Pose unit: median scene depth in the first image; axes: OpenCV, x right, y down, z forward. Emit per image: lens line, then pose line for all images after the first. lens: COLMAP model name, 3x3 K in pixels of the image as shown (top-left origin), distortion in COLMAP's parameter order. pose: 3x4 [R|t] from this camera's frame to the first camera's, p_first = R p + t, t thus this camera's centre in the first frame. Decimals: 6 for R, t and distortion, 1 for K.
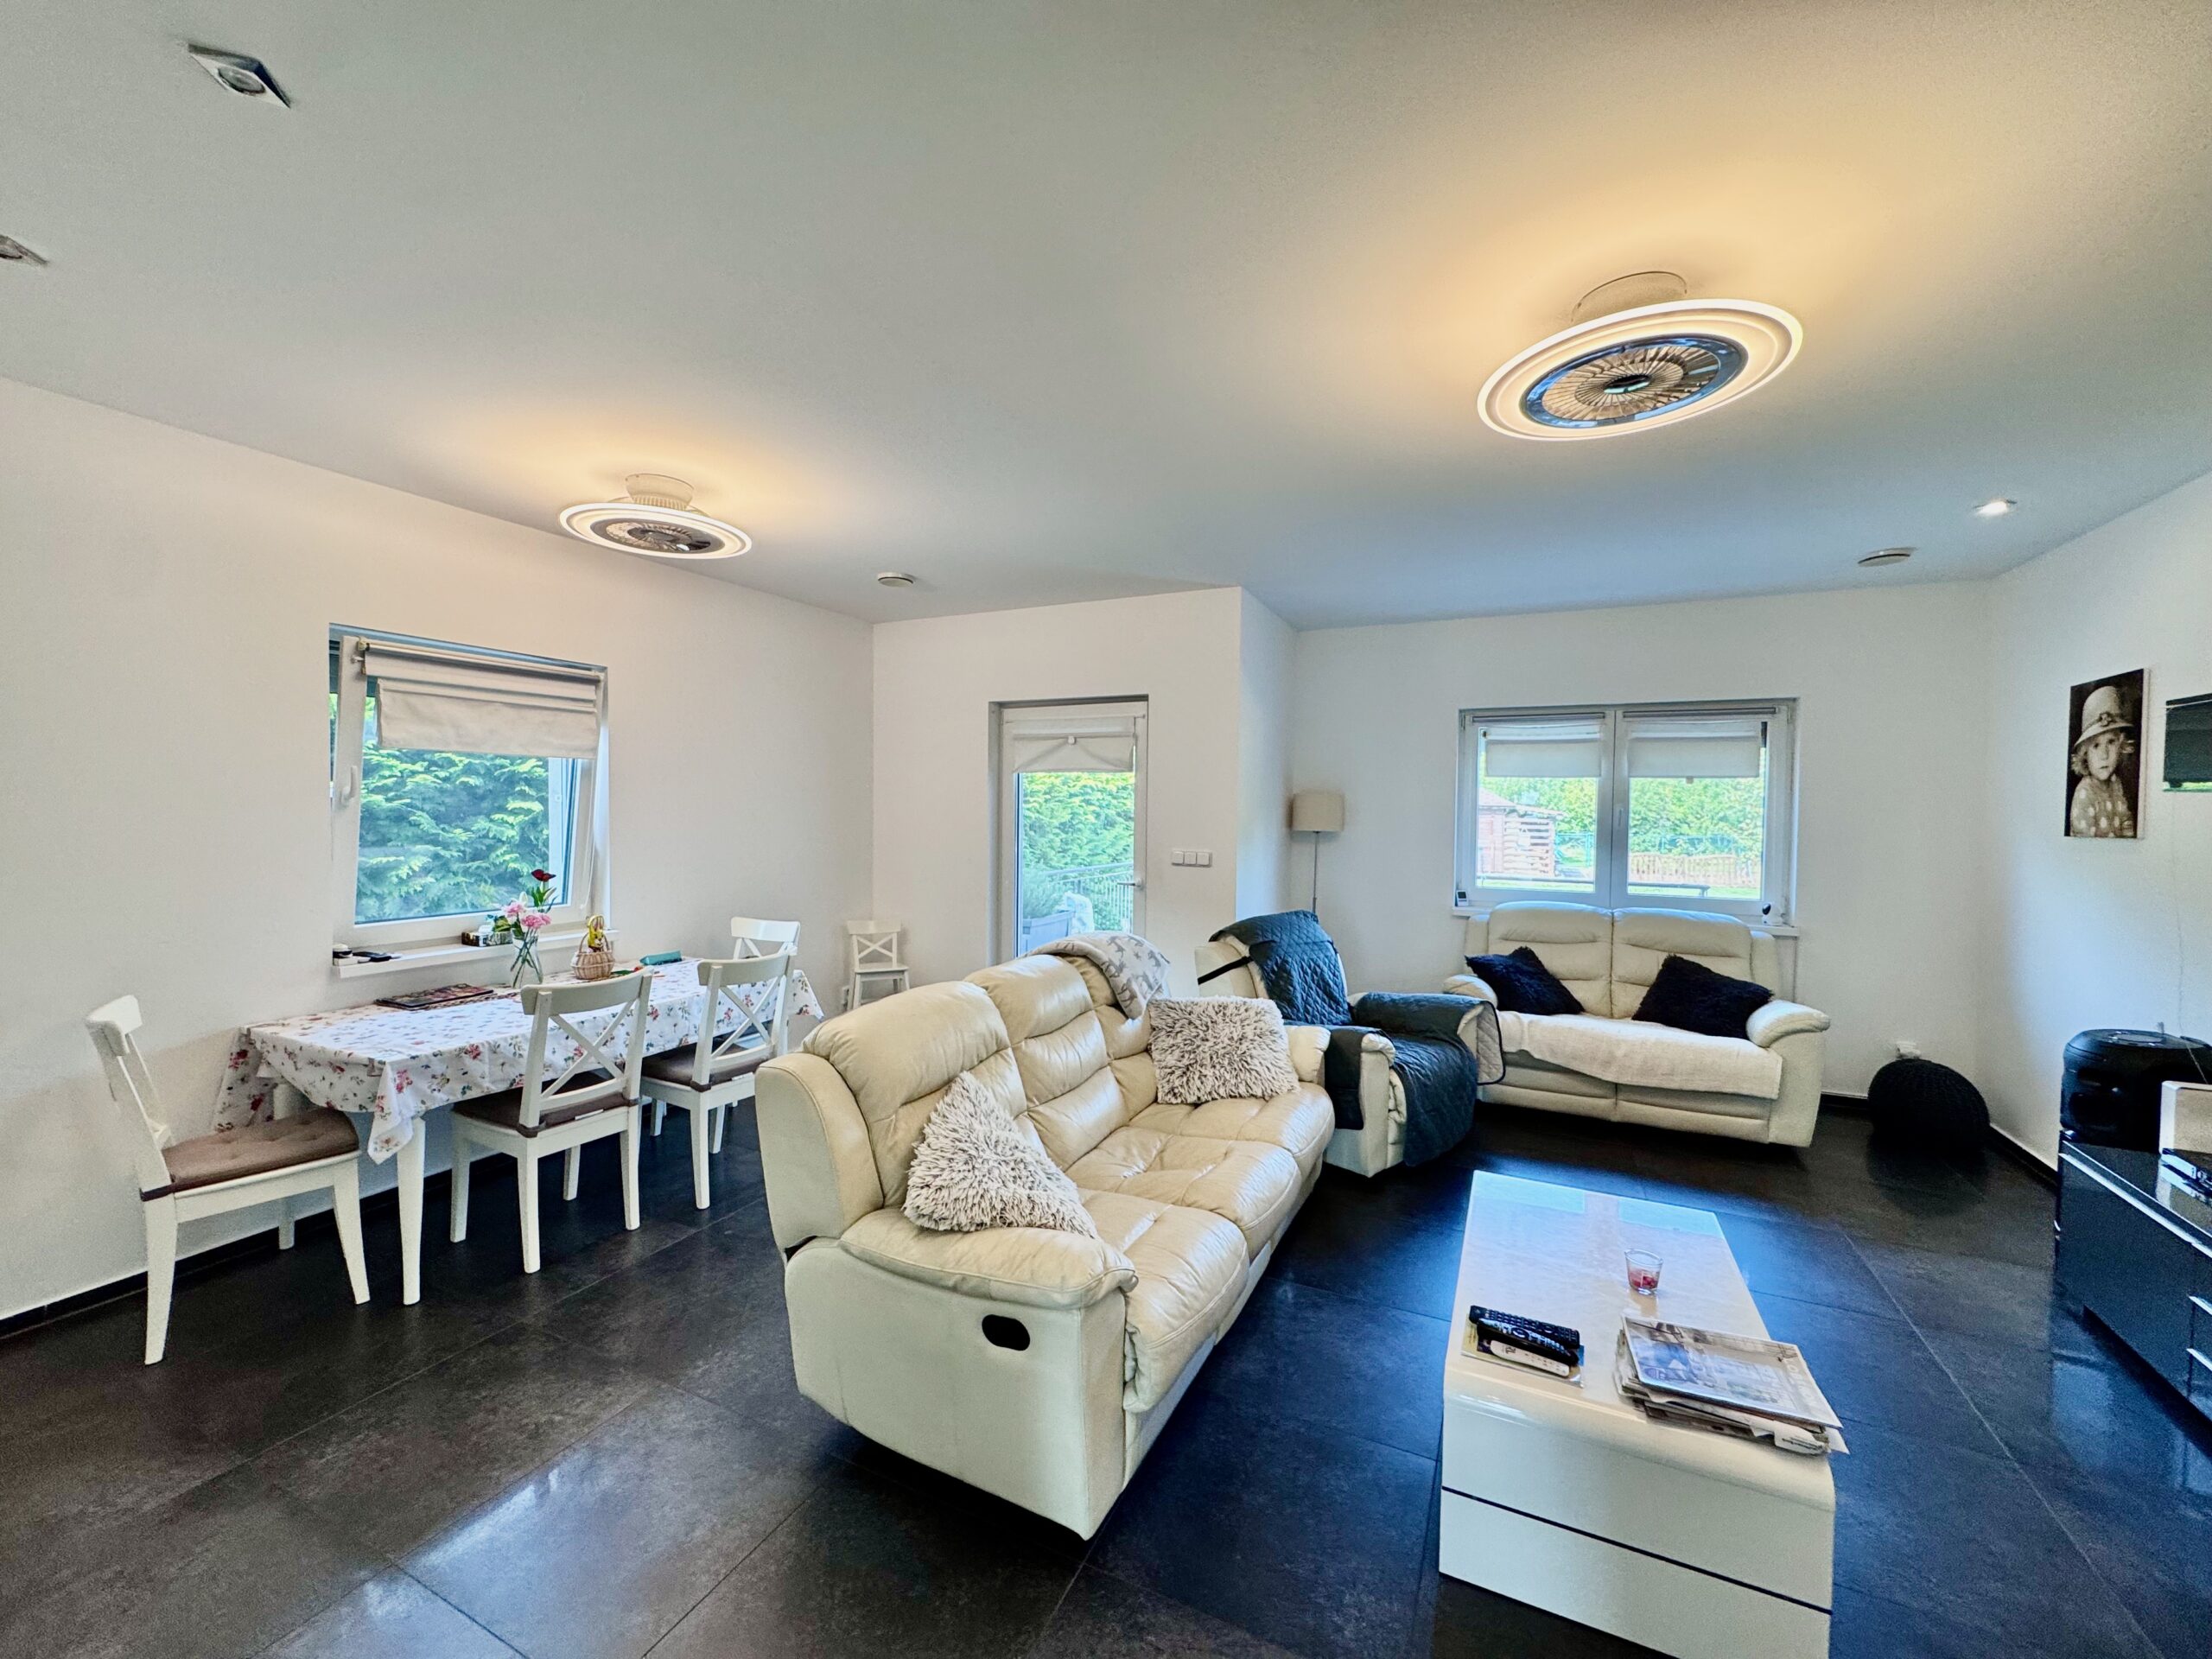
lens RADIAL K [[870.6, 0, 1106.0], [0, 870.6, 829.5], [0, 0, 1]] dist [-0.000890, -0.000023]
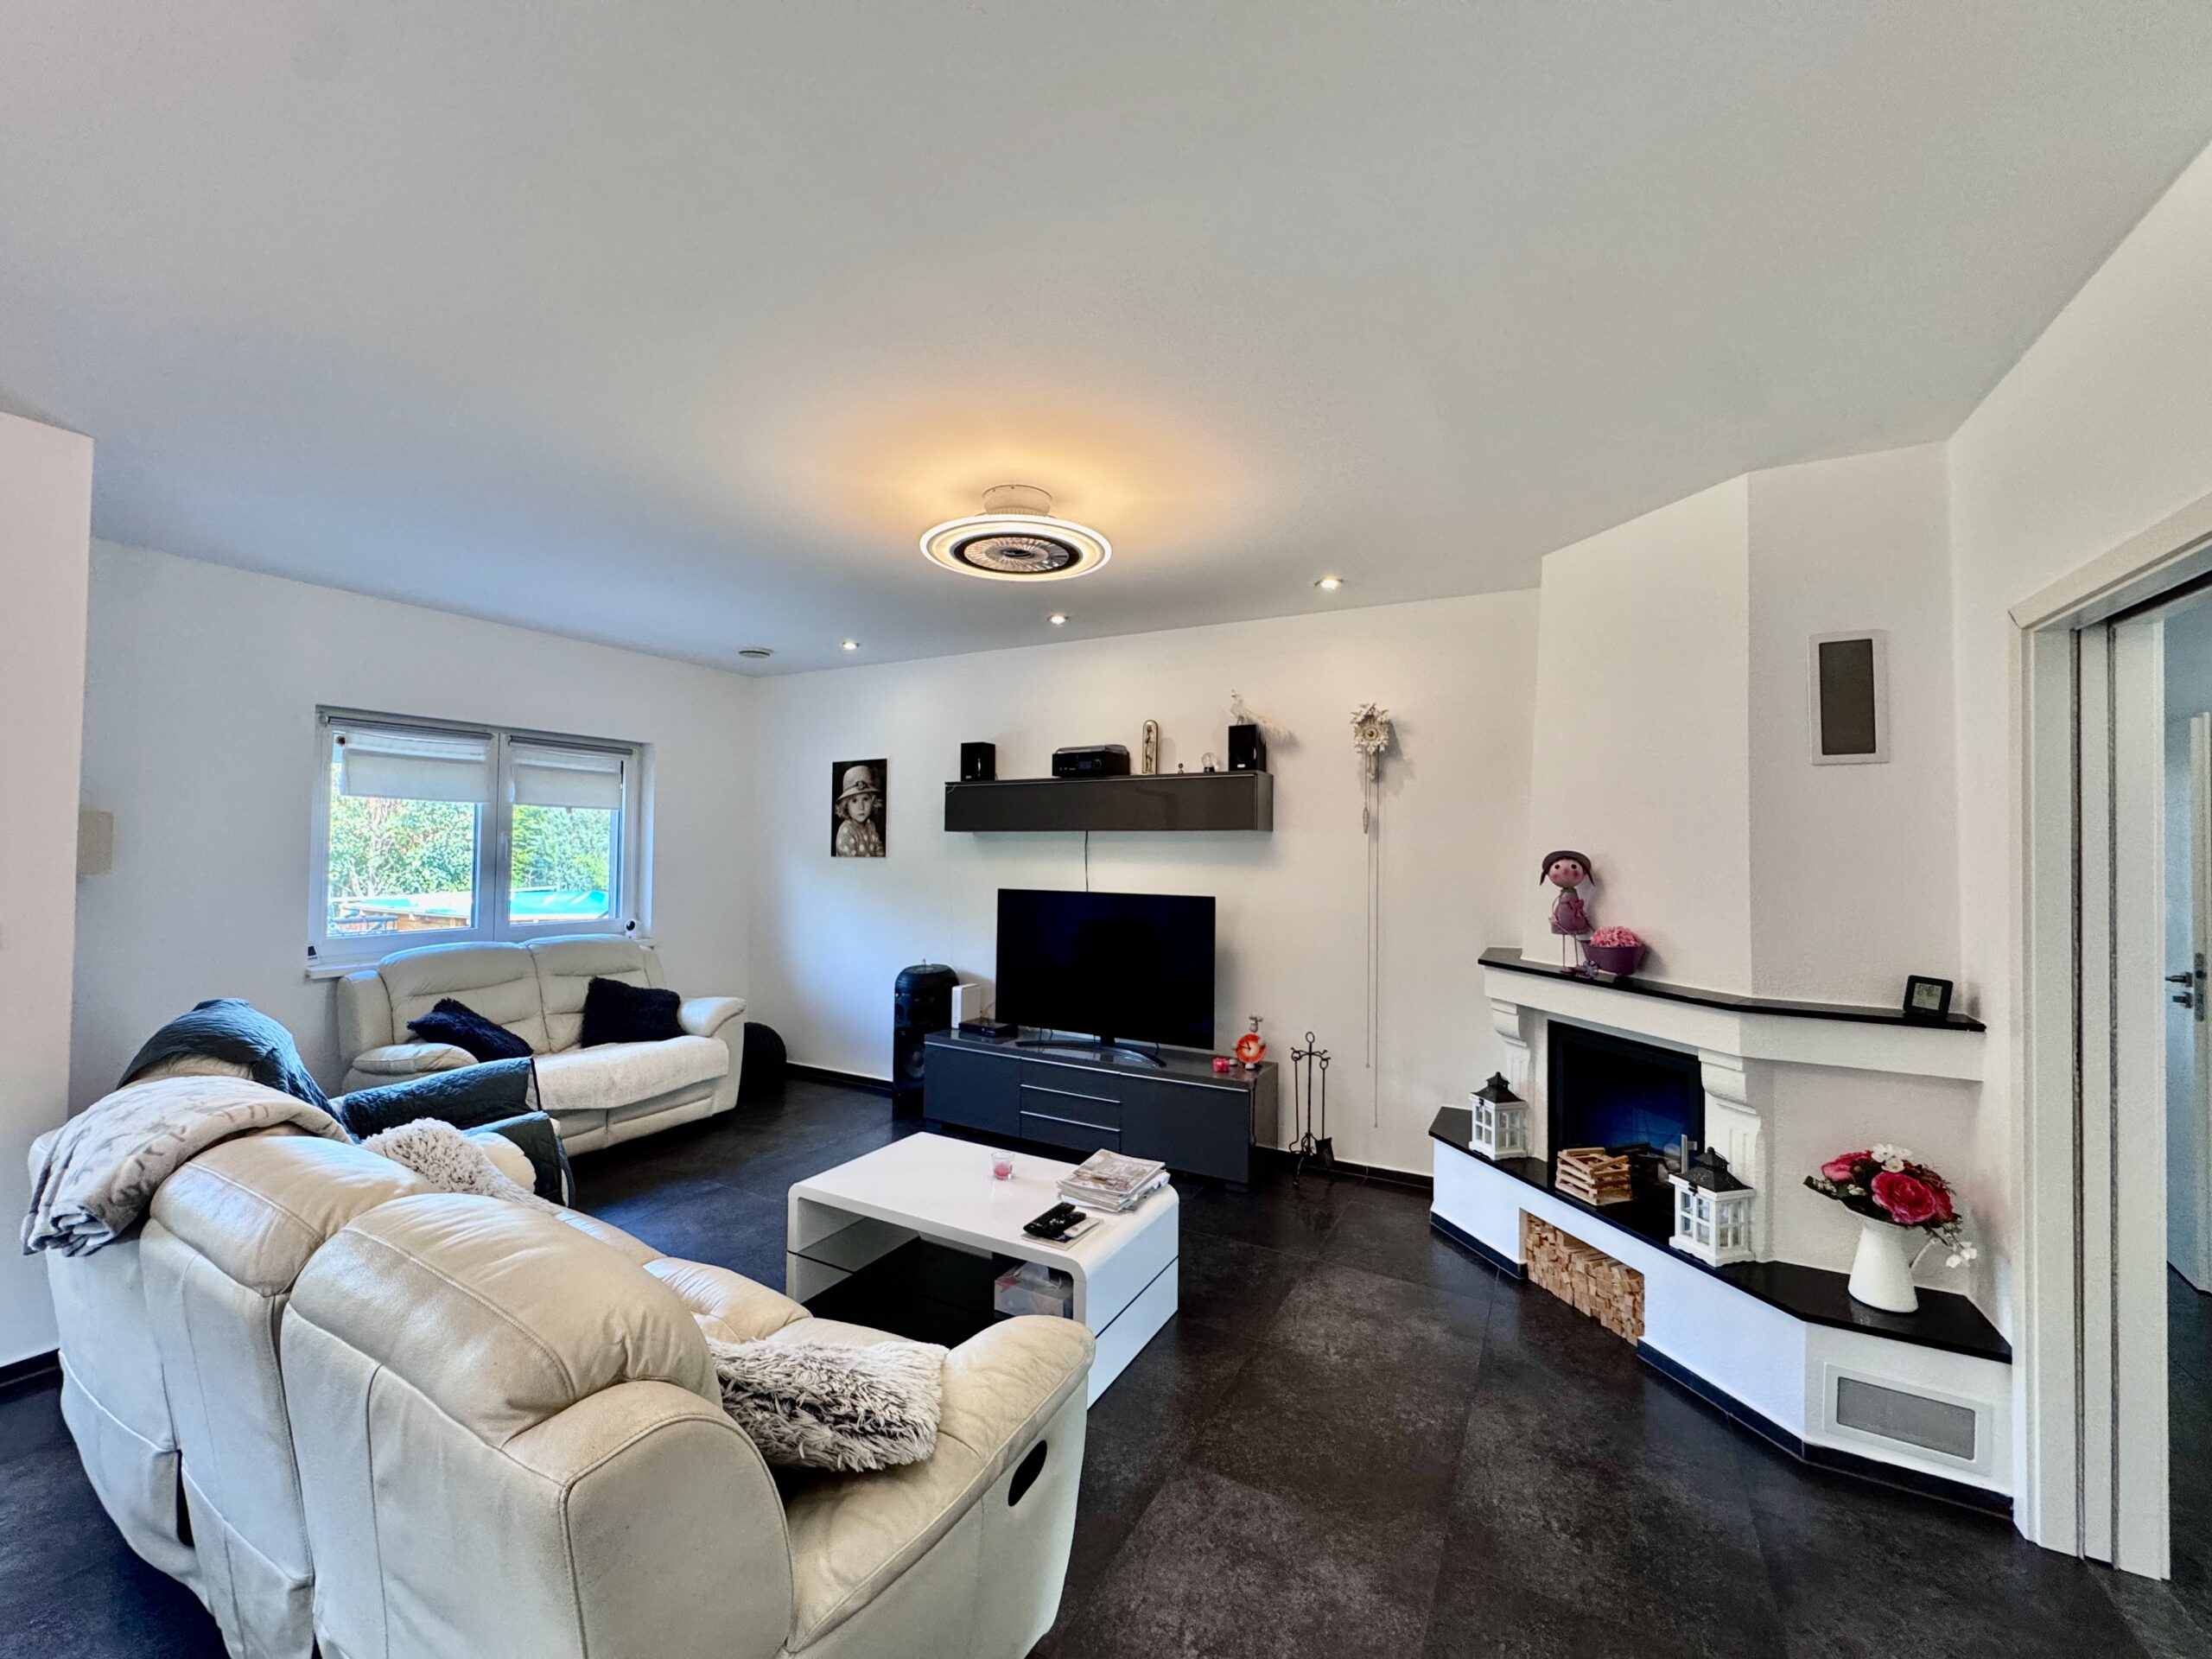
lens RADIAL K [[891.7, 0, 1082.4], [0, 891.7, 830.0], [0, 0, 1]] dist [0.000200, 0.000101]
pose [[0.069859, 0.010457, 0.997502, -0.414801], [0.016092, 0.999803, -0.011608, -0.012172], [-0.997427, 0.016863, 0.069677, 0.372076]]
